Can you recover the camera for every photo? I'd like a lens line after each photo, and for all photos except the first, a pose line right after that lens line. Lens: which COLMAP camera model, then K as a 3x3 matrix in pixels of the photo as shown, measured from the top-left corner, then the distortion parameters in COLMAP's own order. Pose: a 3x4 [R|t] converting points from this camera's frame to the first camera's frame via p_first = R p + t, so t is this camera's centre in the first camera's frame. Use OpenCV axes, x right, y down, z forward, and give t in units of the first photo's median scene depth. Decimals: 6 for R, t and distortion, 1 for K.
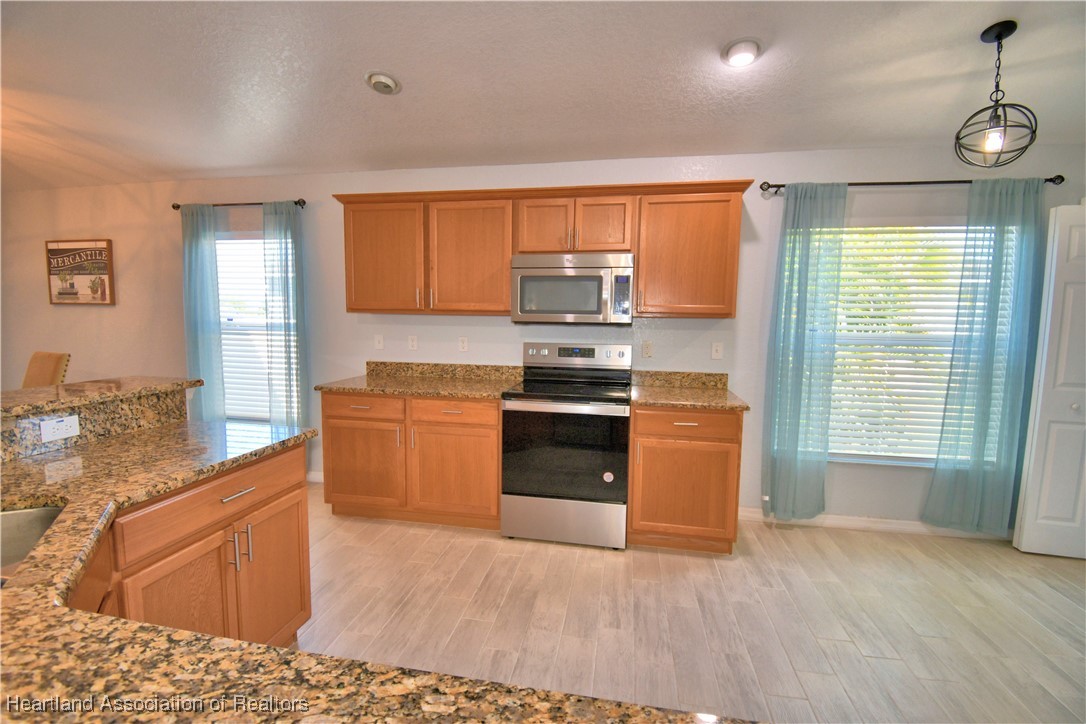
lens RADIAL K [[475.7, 0, 540.0], [0, 475.7, 362.4], [0, 0, 1]] dist [0.008658, -0.018439]
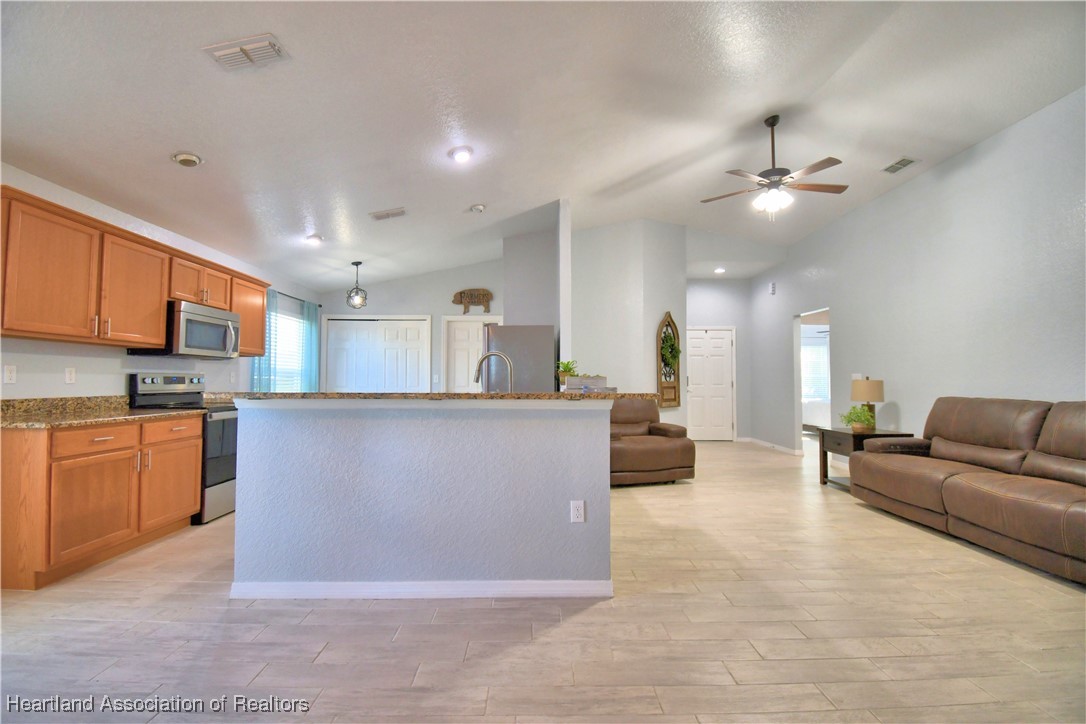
lens RADIAL K [[475.7, 0, 540.5], [0, 475.7, 359.6], [0, 0, 1]] dist [0.008658, -0.018439]
pose [[-0.202537, 0.027072, 0.978900, -1.212682], [0.085672, 0.996275, -0.009827, 0.017856], [-0.975520, 0.081874, -0.204102, 0.284390]]
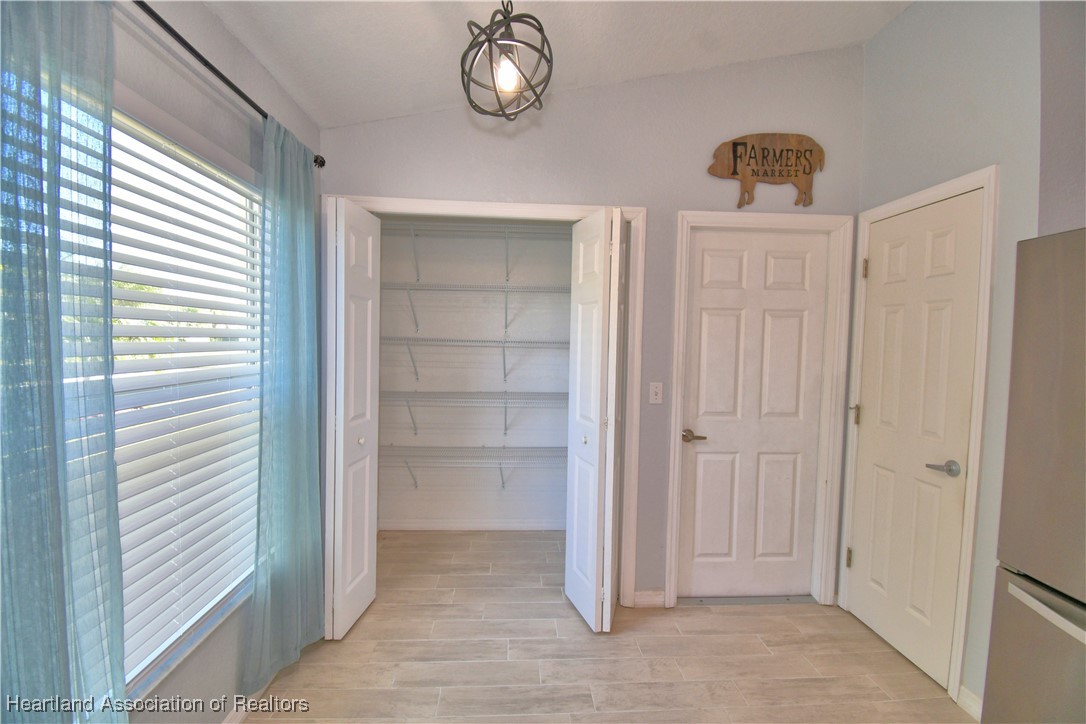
lens RADIAL K [[475.7, 0, 546.5], [0, 475.7, 362.1], [0, 0, 1]] dist [0.008658, -0.018439]
pose [[-0.250653, -0.063810, 0.965972, 0.154398], [0.065058, 0.994459, 0.082573, -0.069178], [-0.965888, 0.083541, -0.245113, 0.628653]]
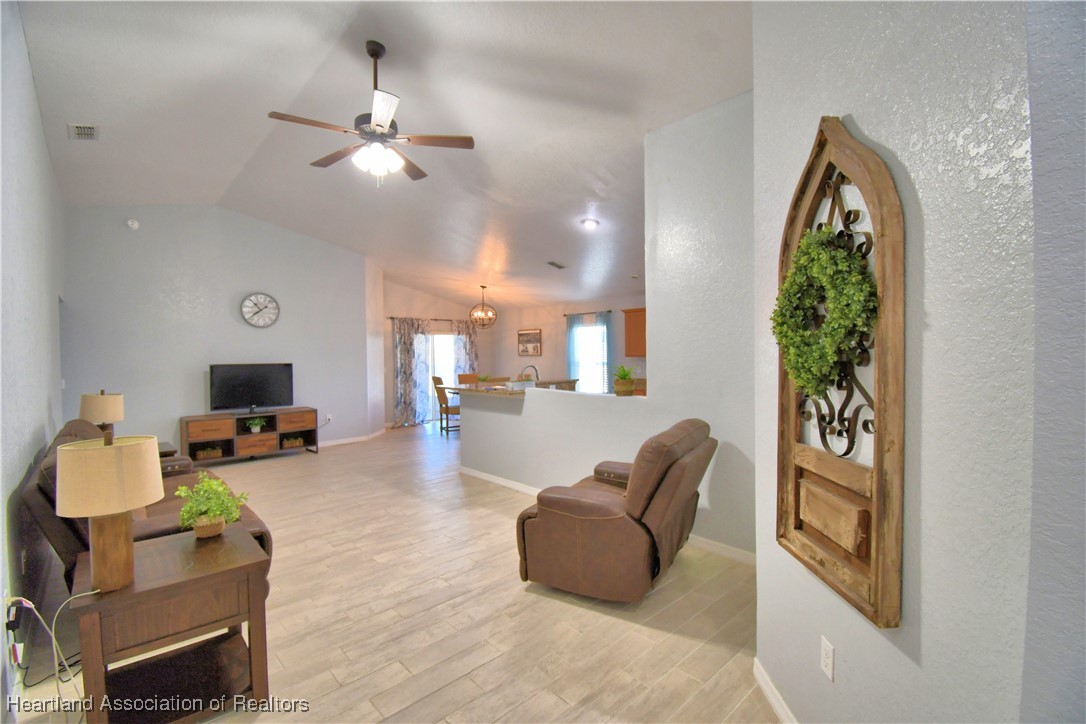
lens RADIAL K [[475.7, 0, 541.3], [0, 475.7, 360.3], [0, 0, 1]] dist [0.008658, -0.018439]
pose [[0.805304, -0.017454, -0.592605, 0.618930], [-0.031169, 0.996938, -0.071720, 0.088728], [0.592042, 0.076227, 0.802294, -1.079926]]
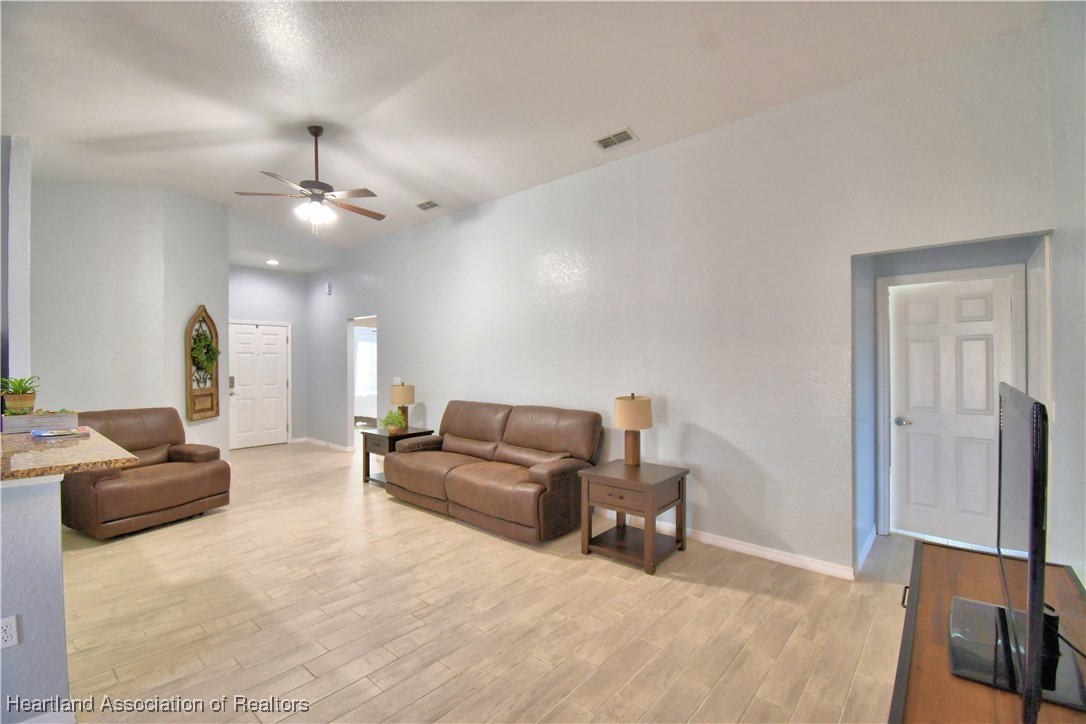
lens RADIAL K [[475.7, 0, 540.7], [0, 475.7, 363.1], [0, 0, 1]] dist [0.008658, -0.018439]
pose [[-0.866941, -0.012798, 0.498247, -1.240223], [0.038053, 0.995053, 0.091771, -0.059578], [-0.496957, 0.098520, -0.862165, 0.211857]]
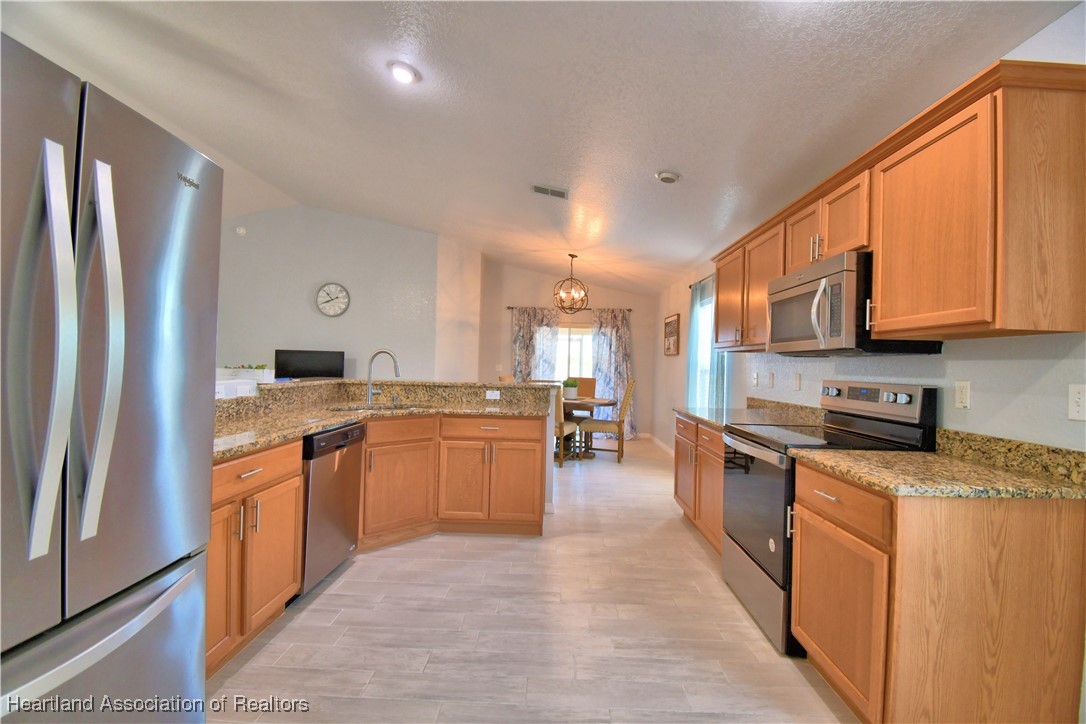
lens RADIAL K [[475.7, 0, 543.0], [0, 475.7, 361.5], [0, 0, 1]] dist [0.008658, -0.018439]
pose [[0.158033, -0.018418, -0.987262, 0.653270], [-0.114391, 0.992753, -0.036831, 0.011443], [0.980786, 0.118754, 0.154781, 0.362868]]
